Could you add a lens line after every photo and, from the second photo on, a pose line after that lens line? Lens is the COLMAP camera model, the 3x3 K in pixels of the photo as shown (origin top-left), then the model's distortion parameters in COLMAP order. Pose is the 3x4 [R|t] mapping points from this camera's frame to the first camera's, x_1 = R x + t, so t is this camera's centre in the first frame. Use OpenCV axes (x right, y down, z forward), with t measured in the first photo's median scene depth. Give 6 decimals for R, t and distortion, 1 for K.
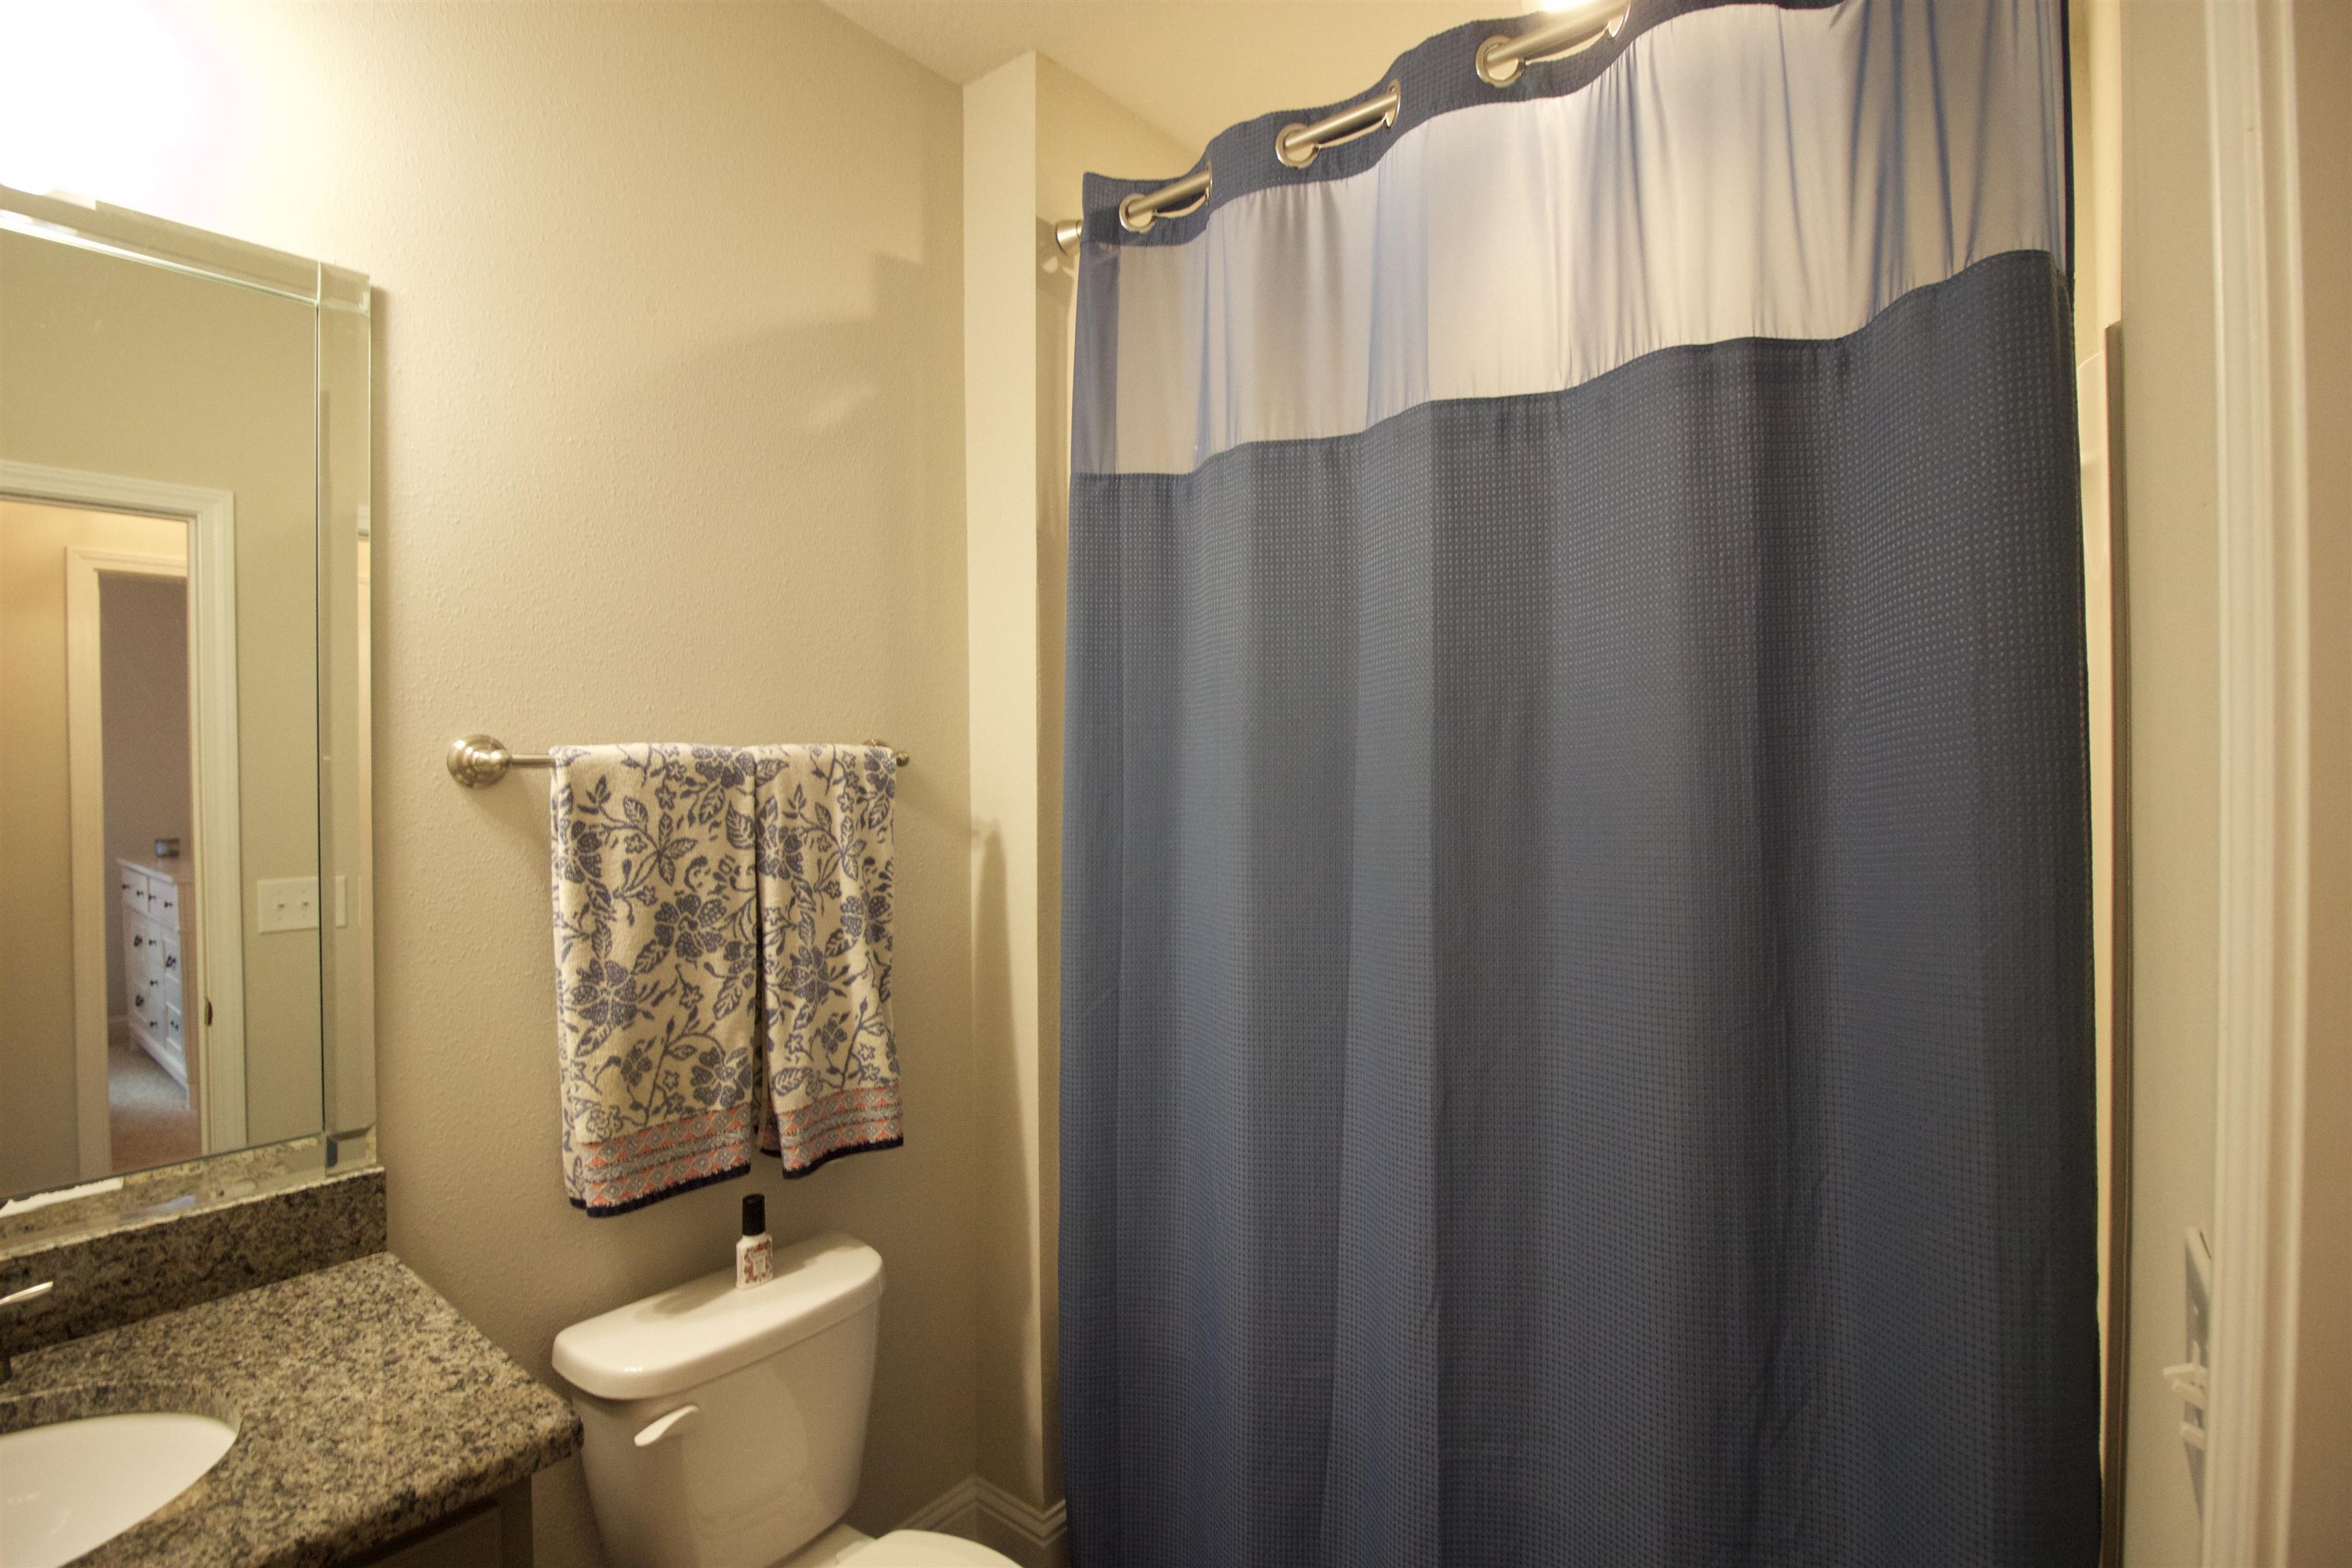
lens RADIAL K [[1126.4, 0, 1196.6], [0, 1126.4, 765.4], [0, 0, 1]] dist [0.001611, -0.009151]
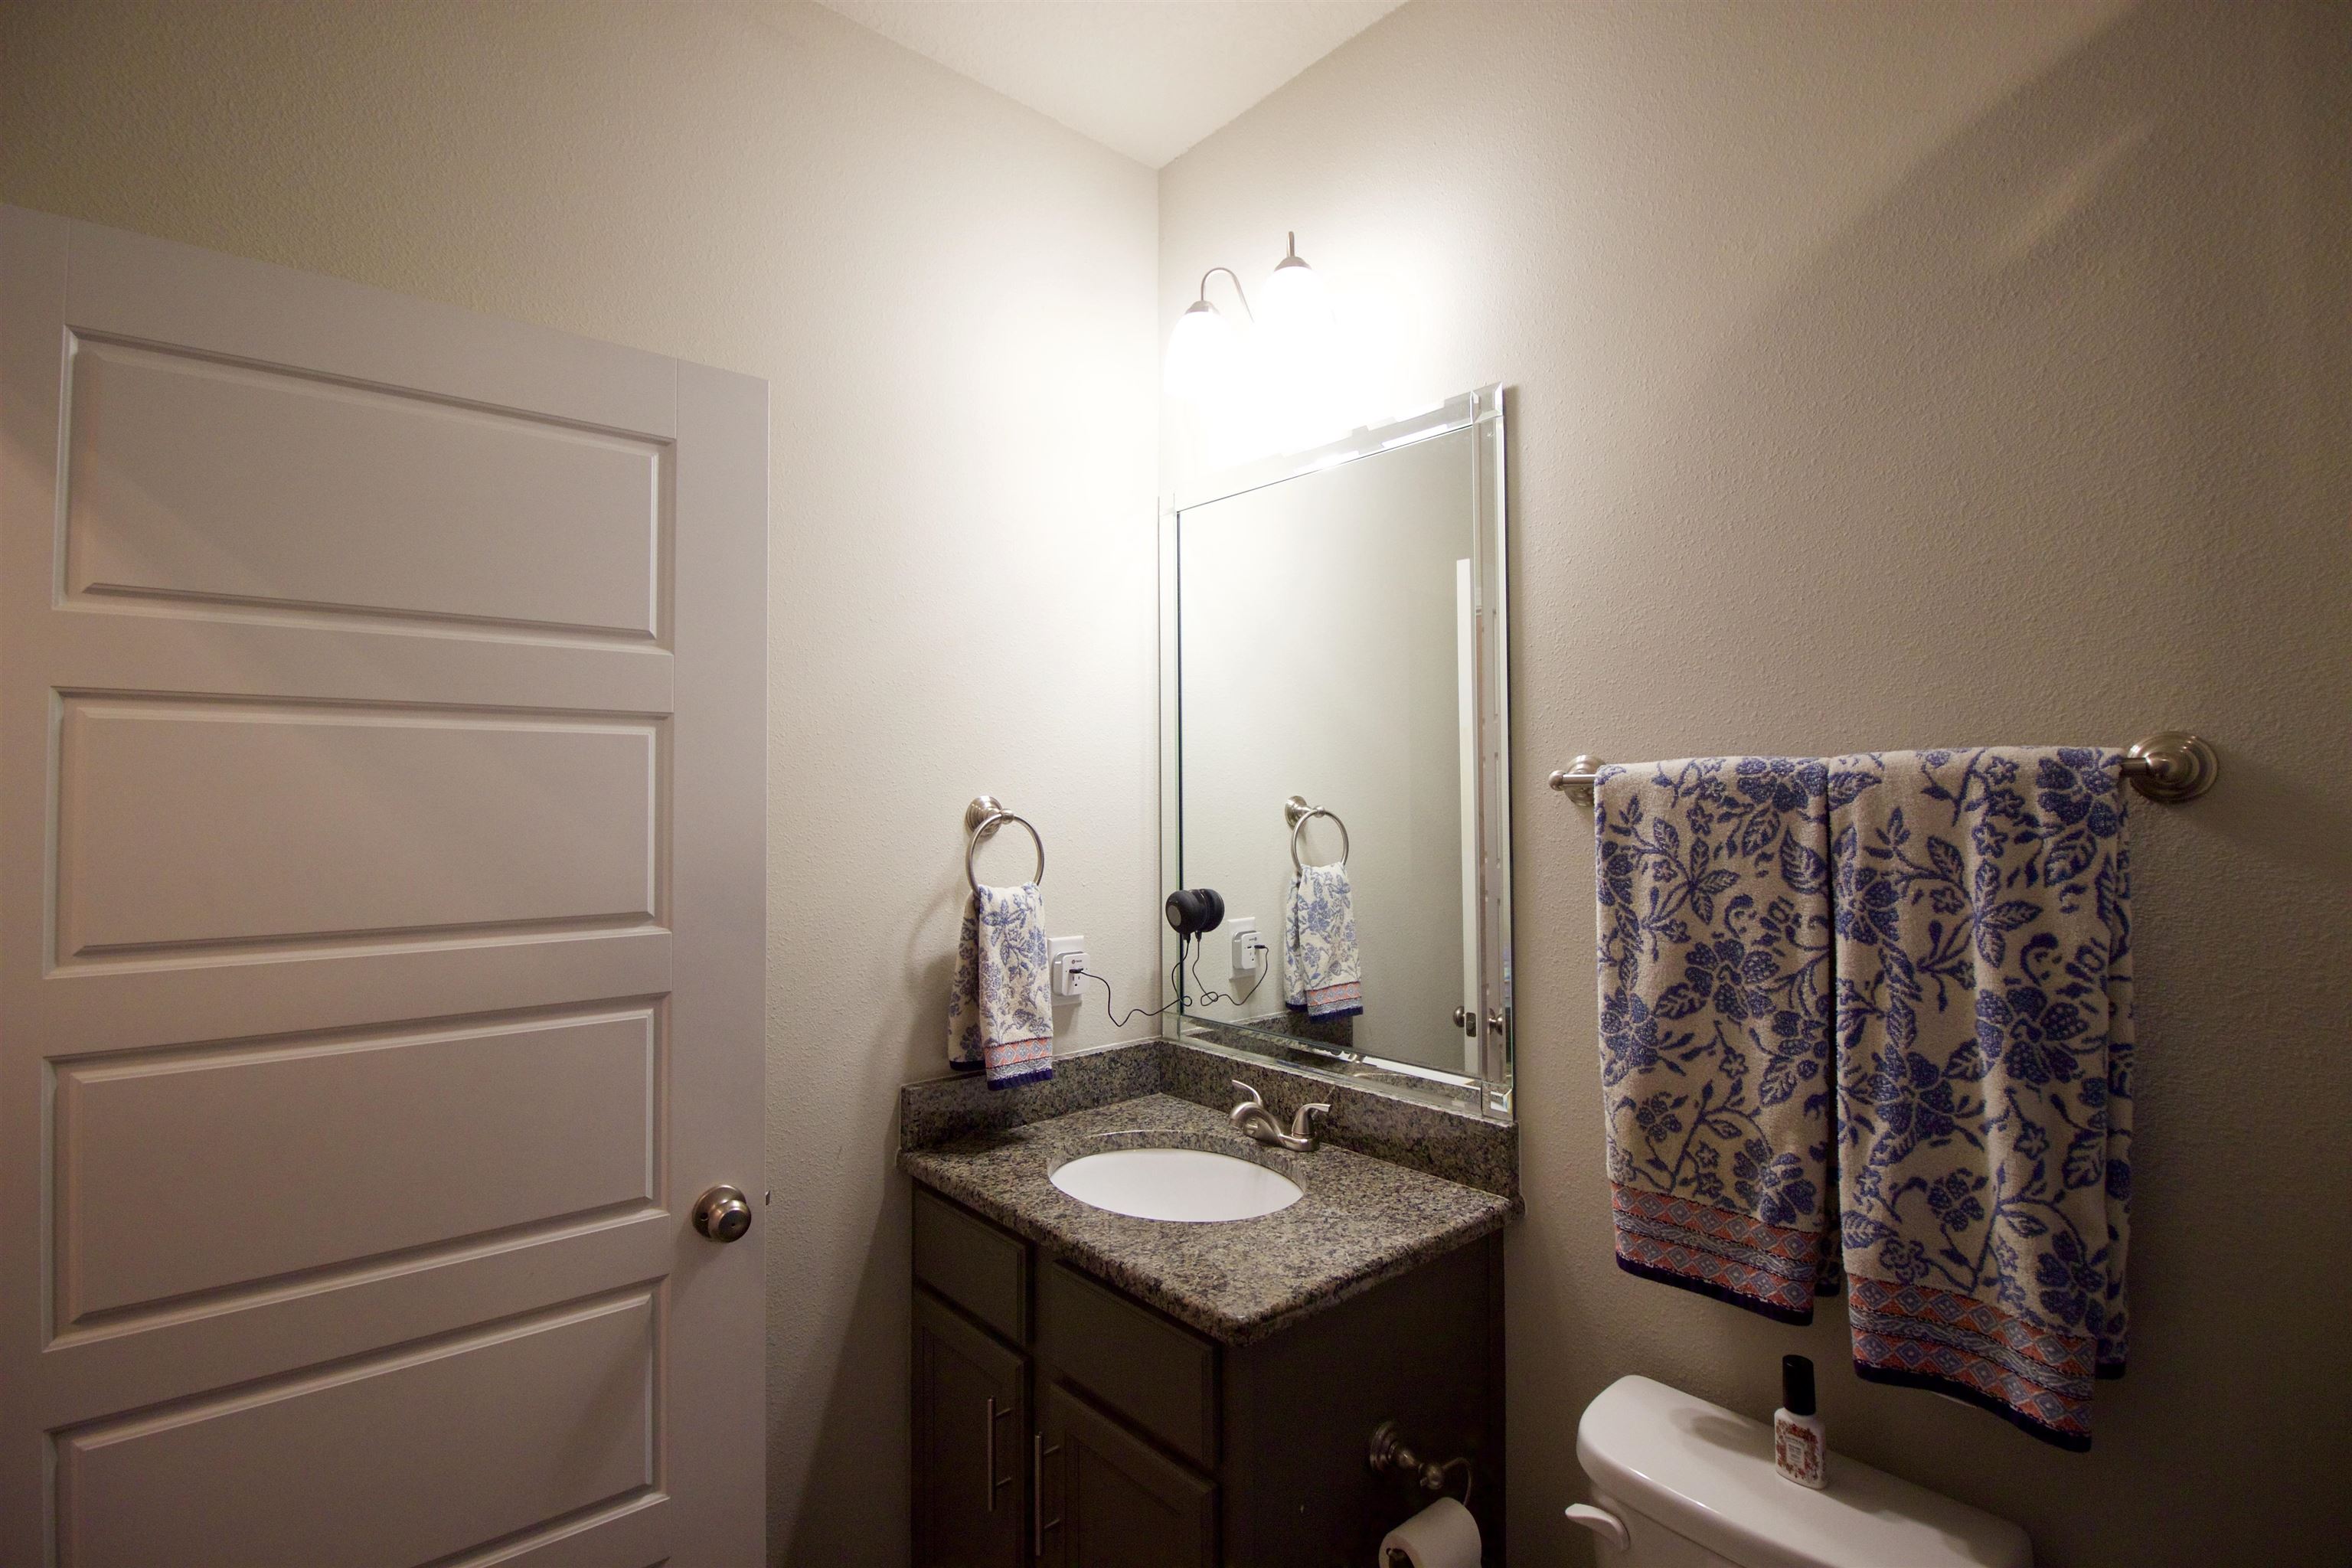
lens RADIAL K [[1126.4, 0, 1189.8], [0, 1126.4, 760.3], [0, 0, 1]] dist [0.001611, -0.009151]
pose [[-0.199136, -0.025887, -0.979630, 0.420382], [0.007099, 0.999587, -0.027857, 0.003706], [0.979946, -0.012502, -0.198870, 0.746568]]
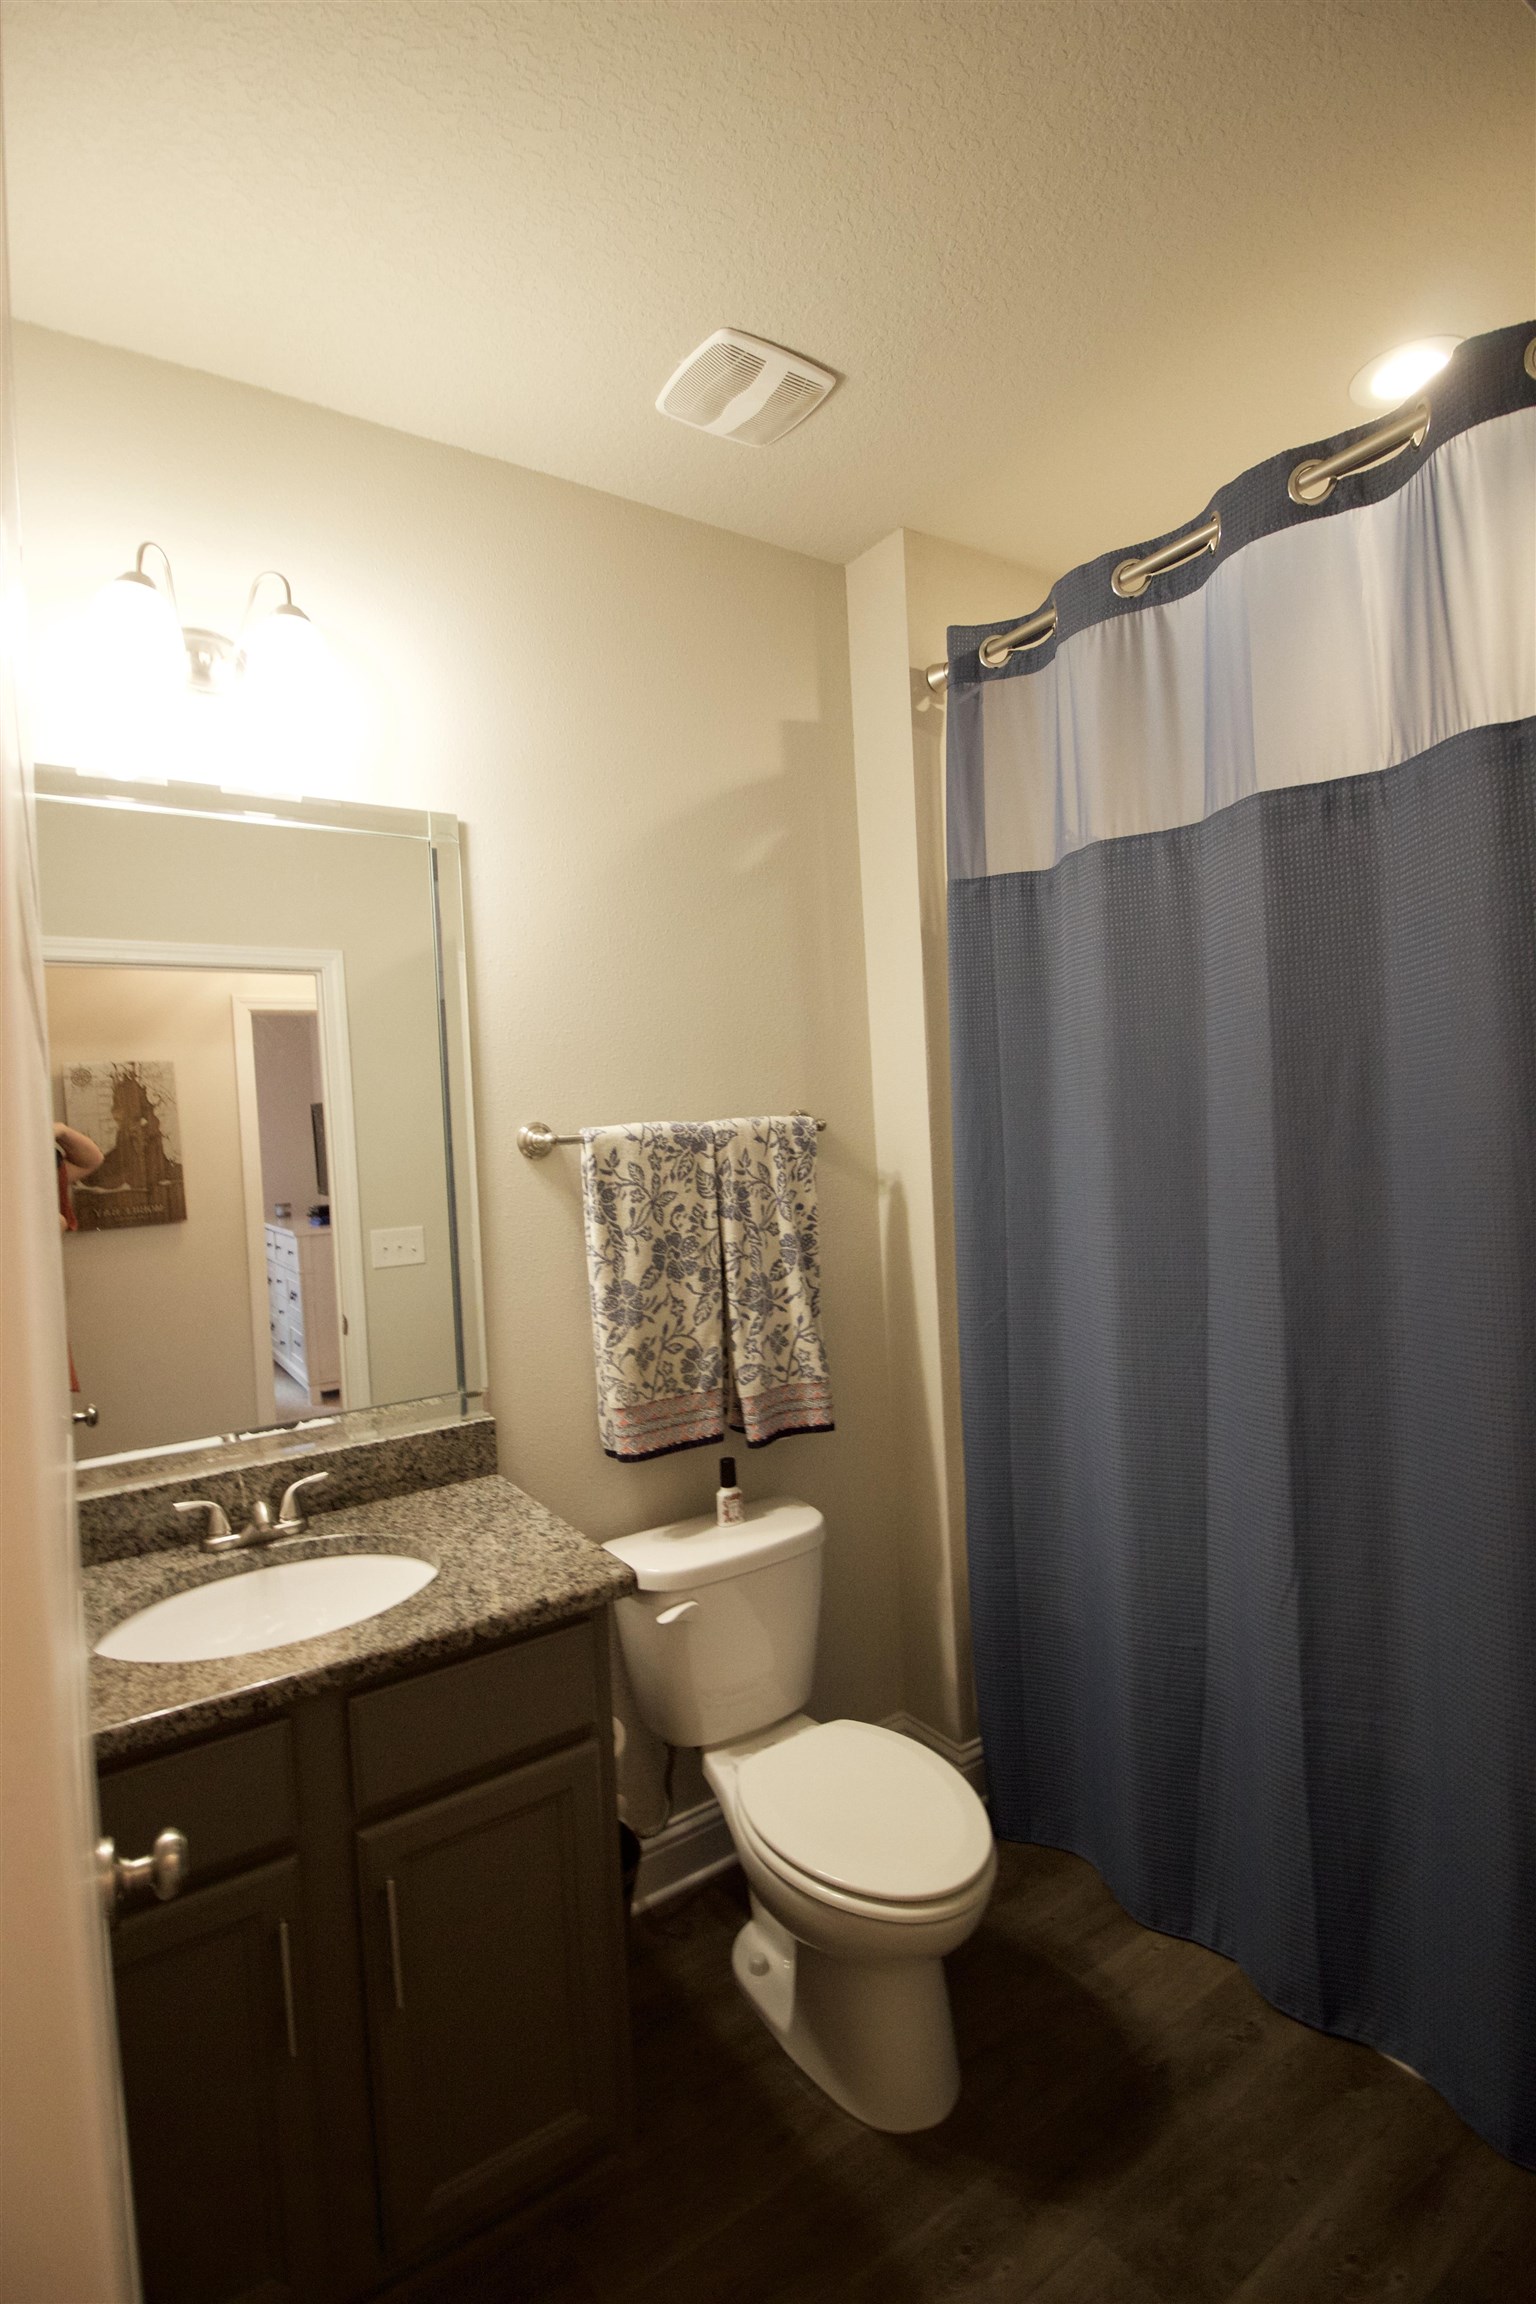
lens RADIAL K [[1103.5, 0, 752.2], [0, 1103.5, 1128.7], [0, 0, 1]] dist [0.001611, -0.009151]
pose [[0.950039, -0.040012, -0.309555, 0.053766], [0.042887, 0.999077, 0.002485, -0.009235], [0.309170, -0.015637, 0.950878, -0.223744]]
